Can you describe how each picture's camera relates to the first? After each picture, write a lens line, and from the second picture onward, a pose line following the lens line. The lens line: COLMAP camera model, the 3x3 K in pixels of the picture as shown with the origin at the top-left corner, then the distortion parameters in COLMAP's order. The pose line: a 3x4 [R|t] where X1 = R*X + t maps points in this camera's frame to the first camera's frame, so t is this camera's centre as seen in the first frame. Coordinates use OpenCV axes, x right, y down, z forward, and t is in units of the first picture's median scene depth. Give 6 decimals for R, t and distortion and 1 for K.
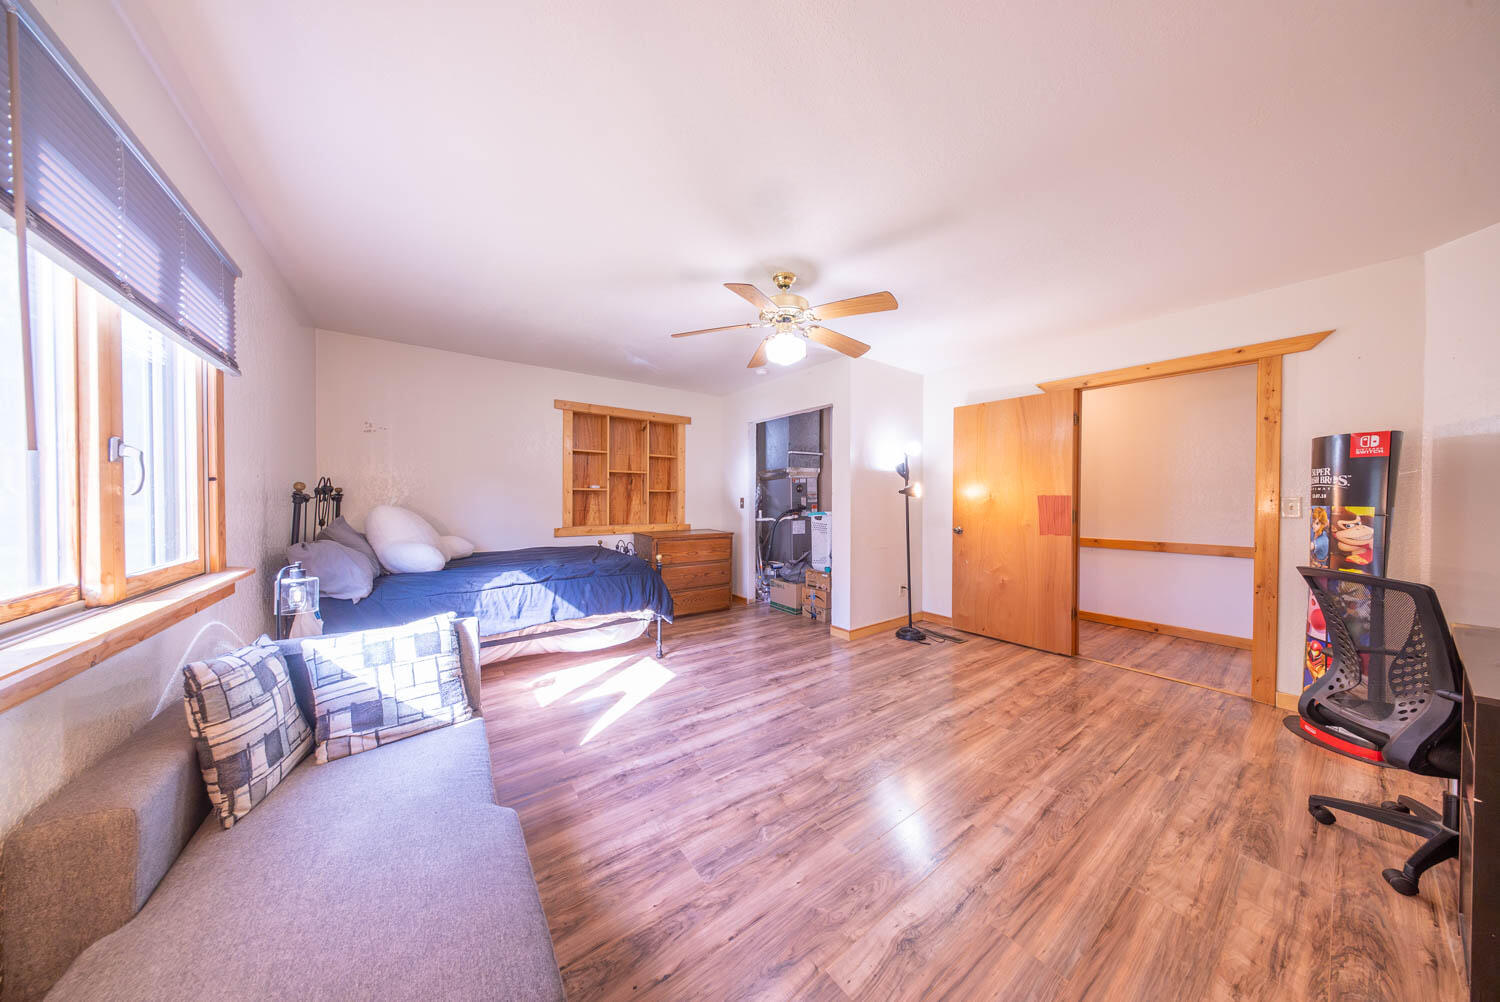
lens RADIAL K [[441.5, 0, 746.0], [0, 441.5, 504.8], [0, 0, 1]] dist [0.004469, -0.002224]
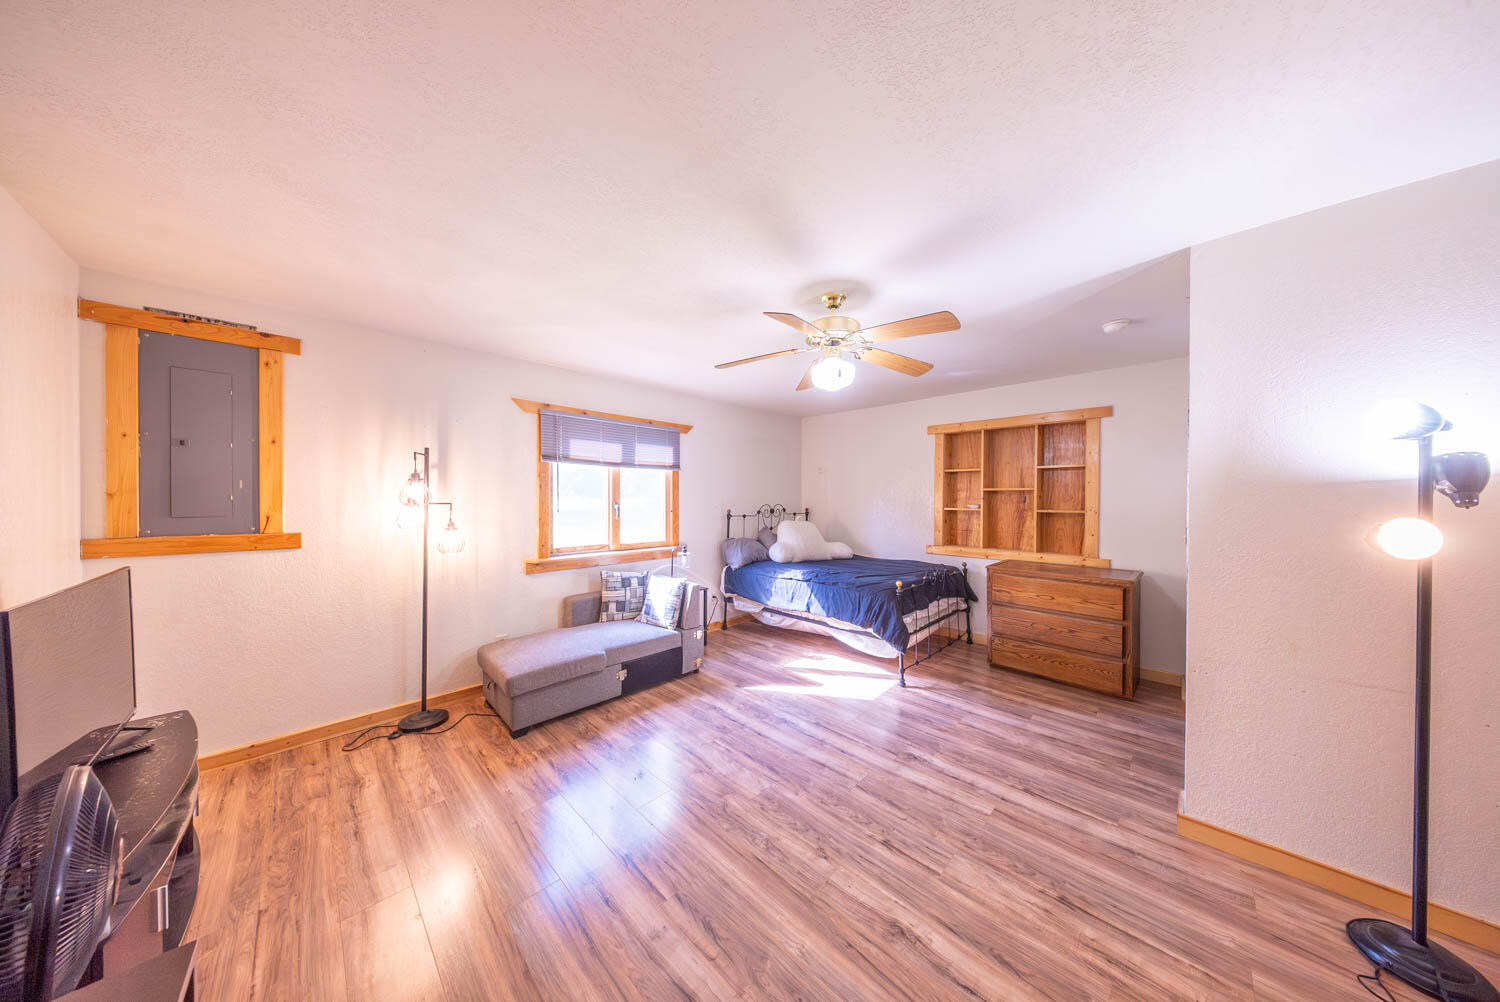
lens RADIAL K [[441.5, 0, 747.8], [0, 441.5, 500.0], [0, 0, 1]] dist [0.004469, -0.002224]
pose [[0.158507, -0.000049, -0.987358, 0.871077], [-0.017356, 0.999845, -0.002836, -0.071426], [0.987205, 0.017586, 0.158482, 0.601026]]
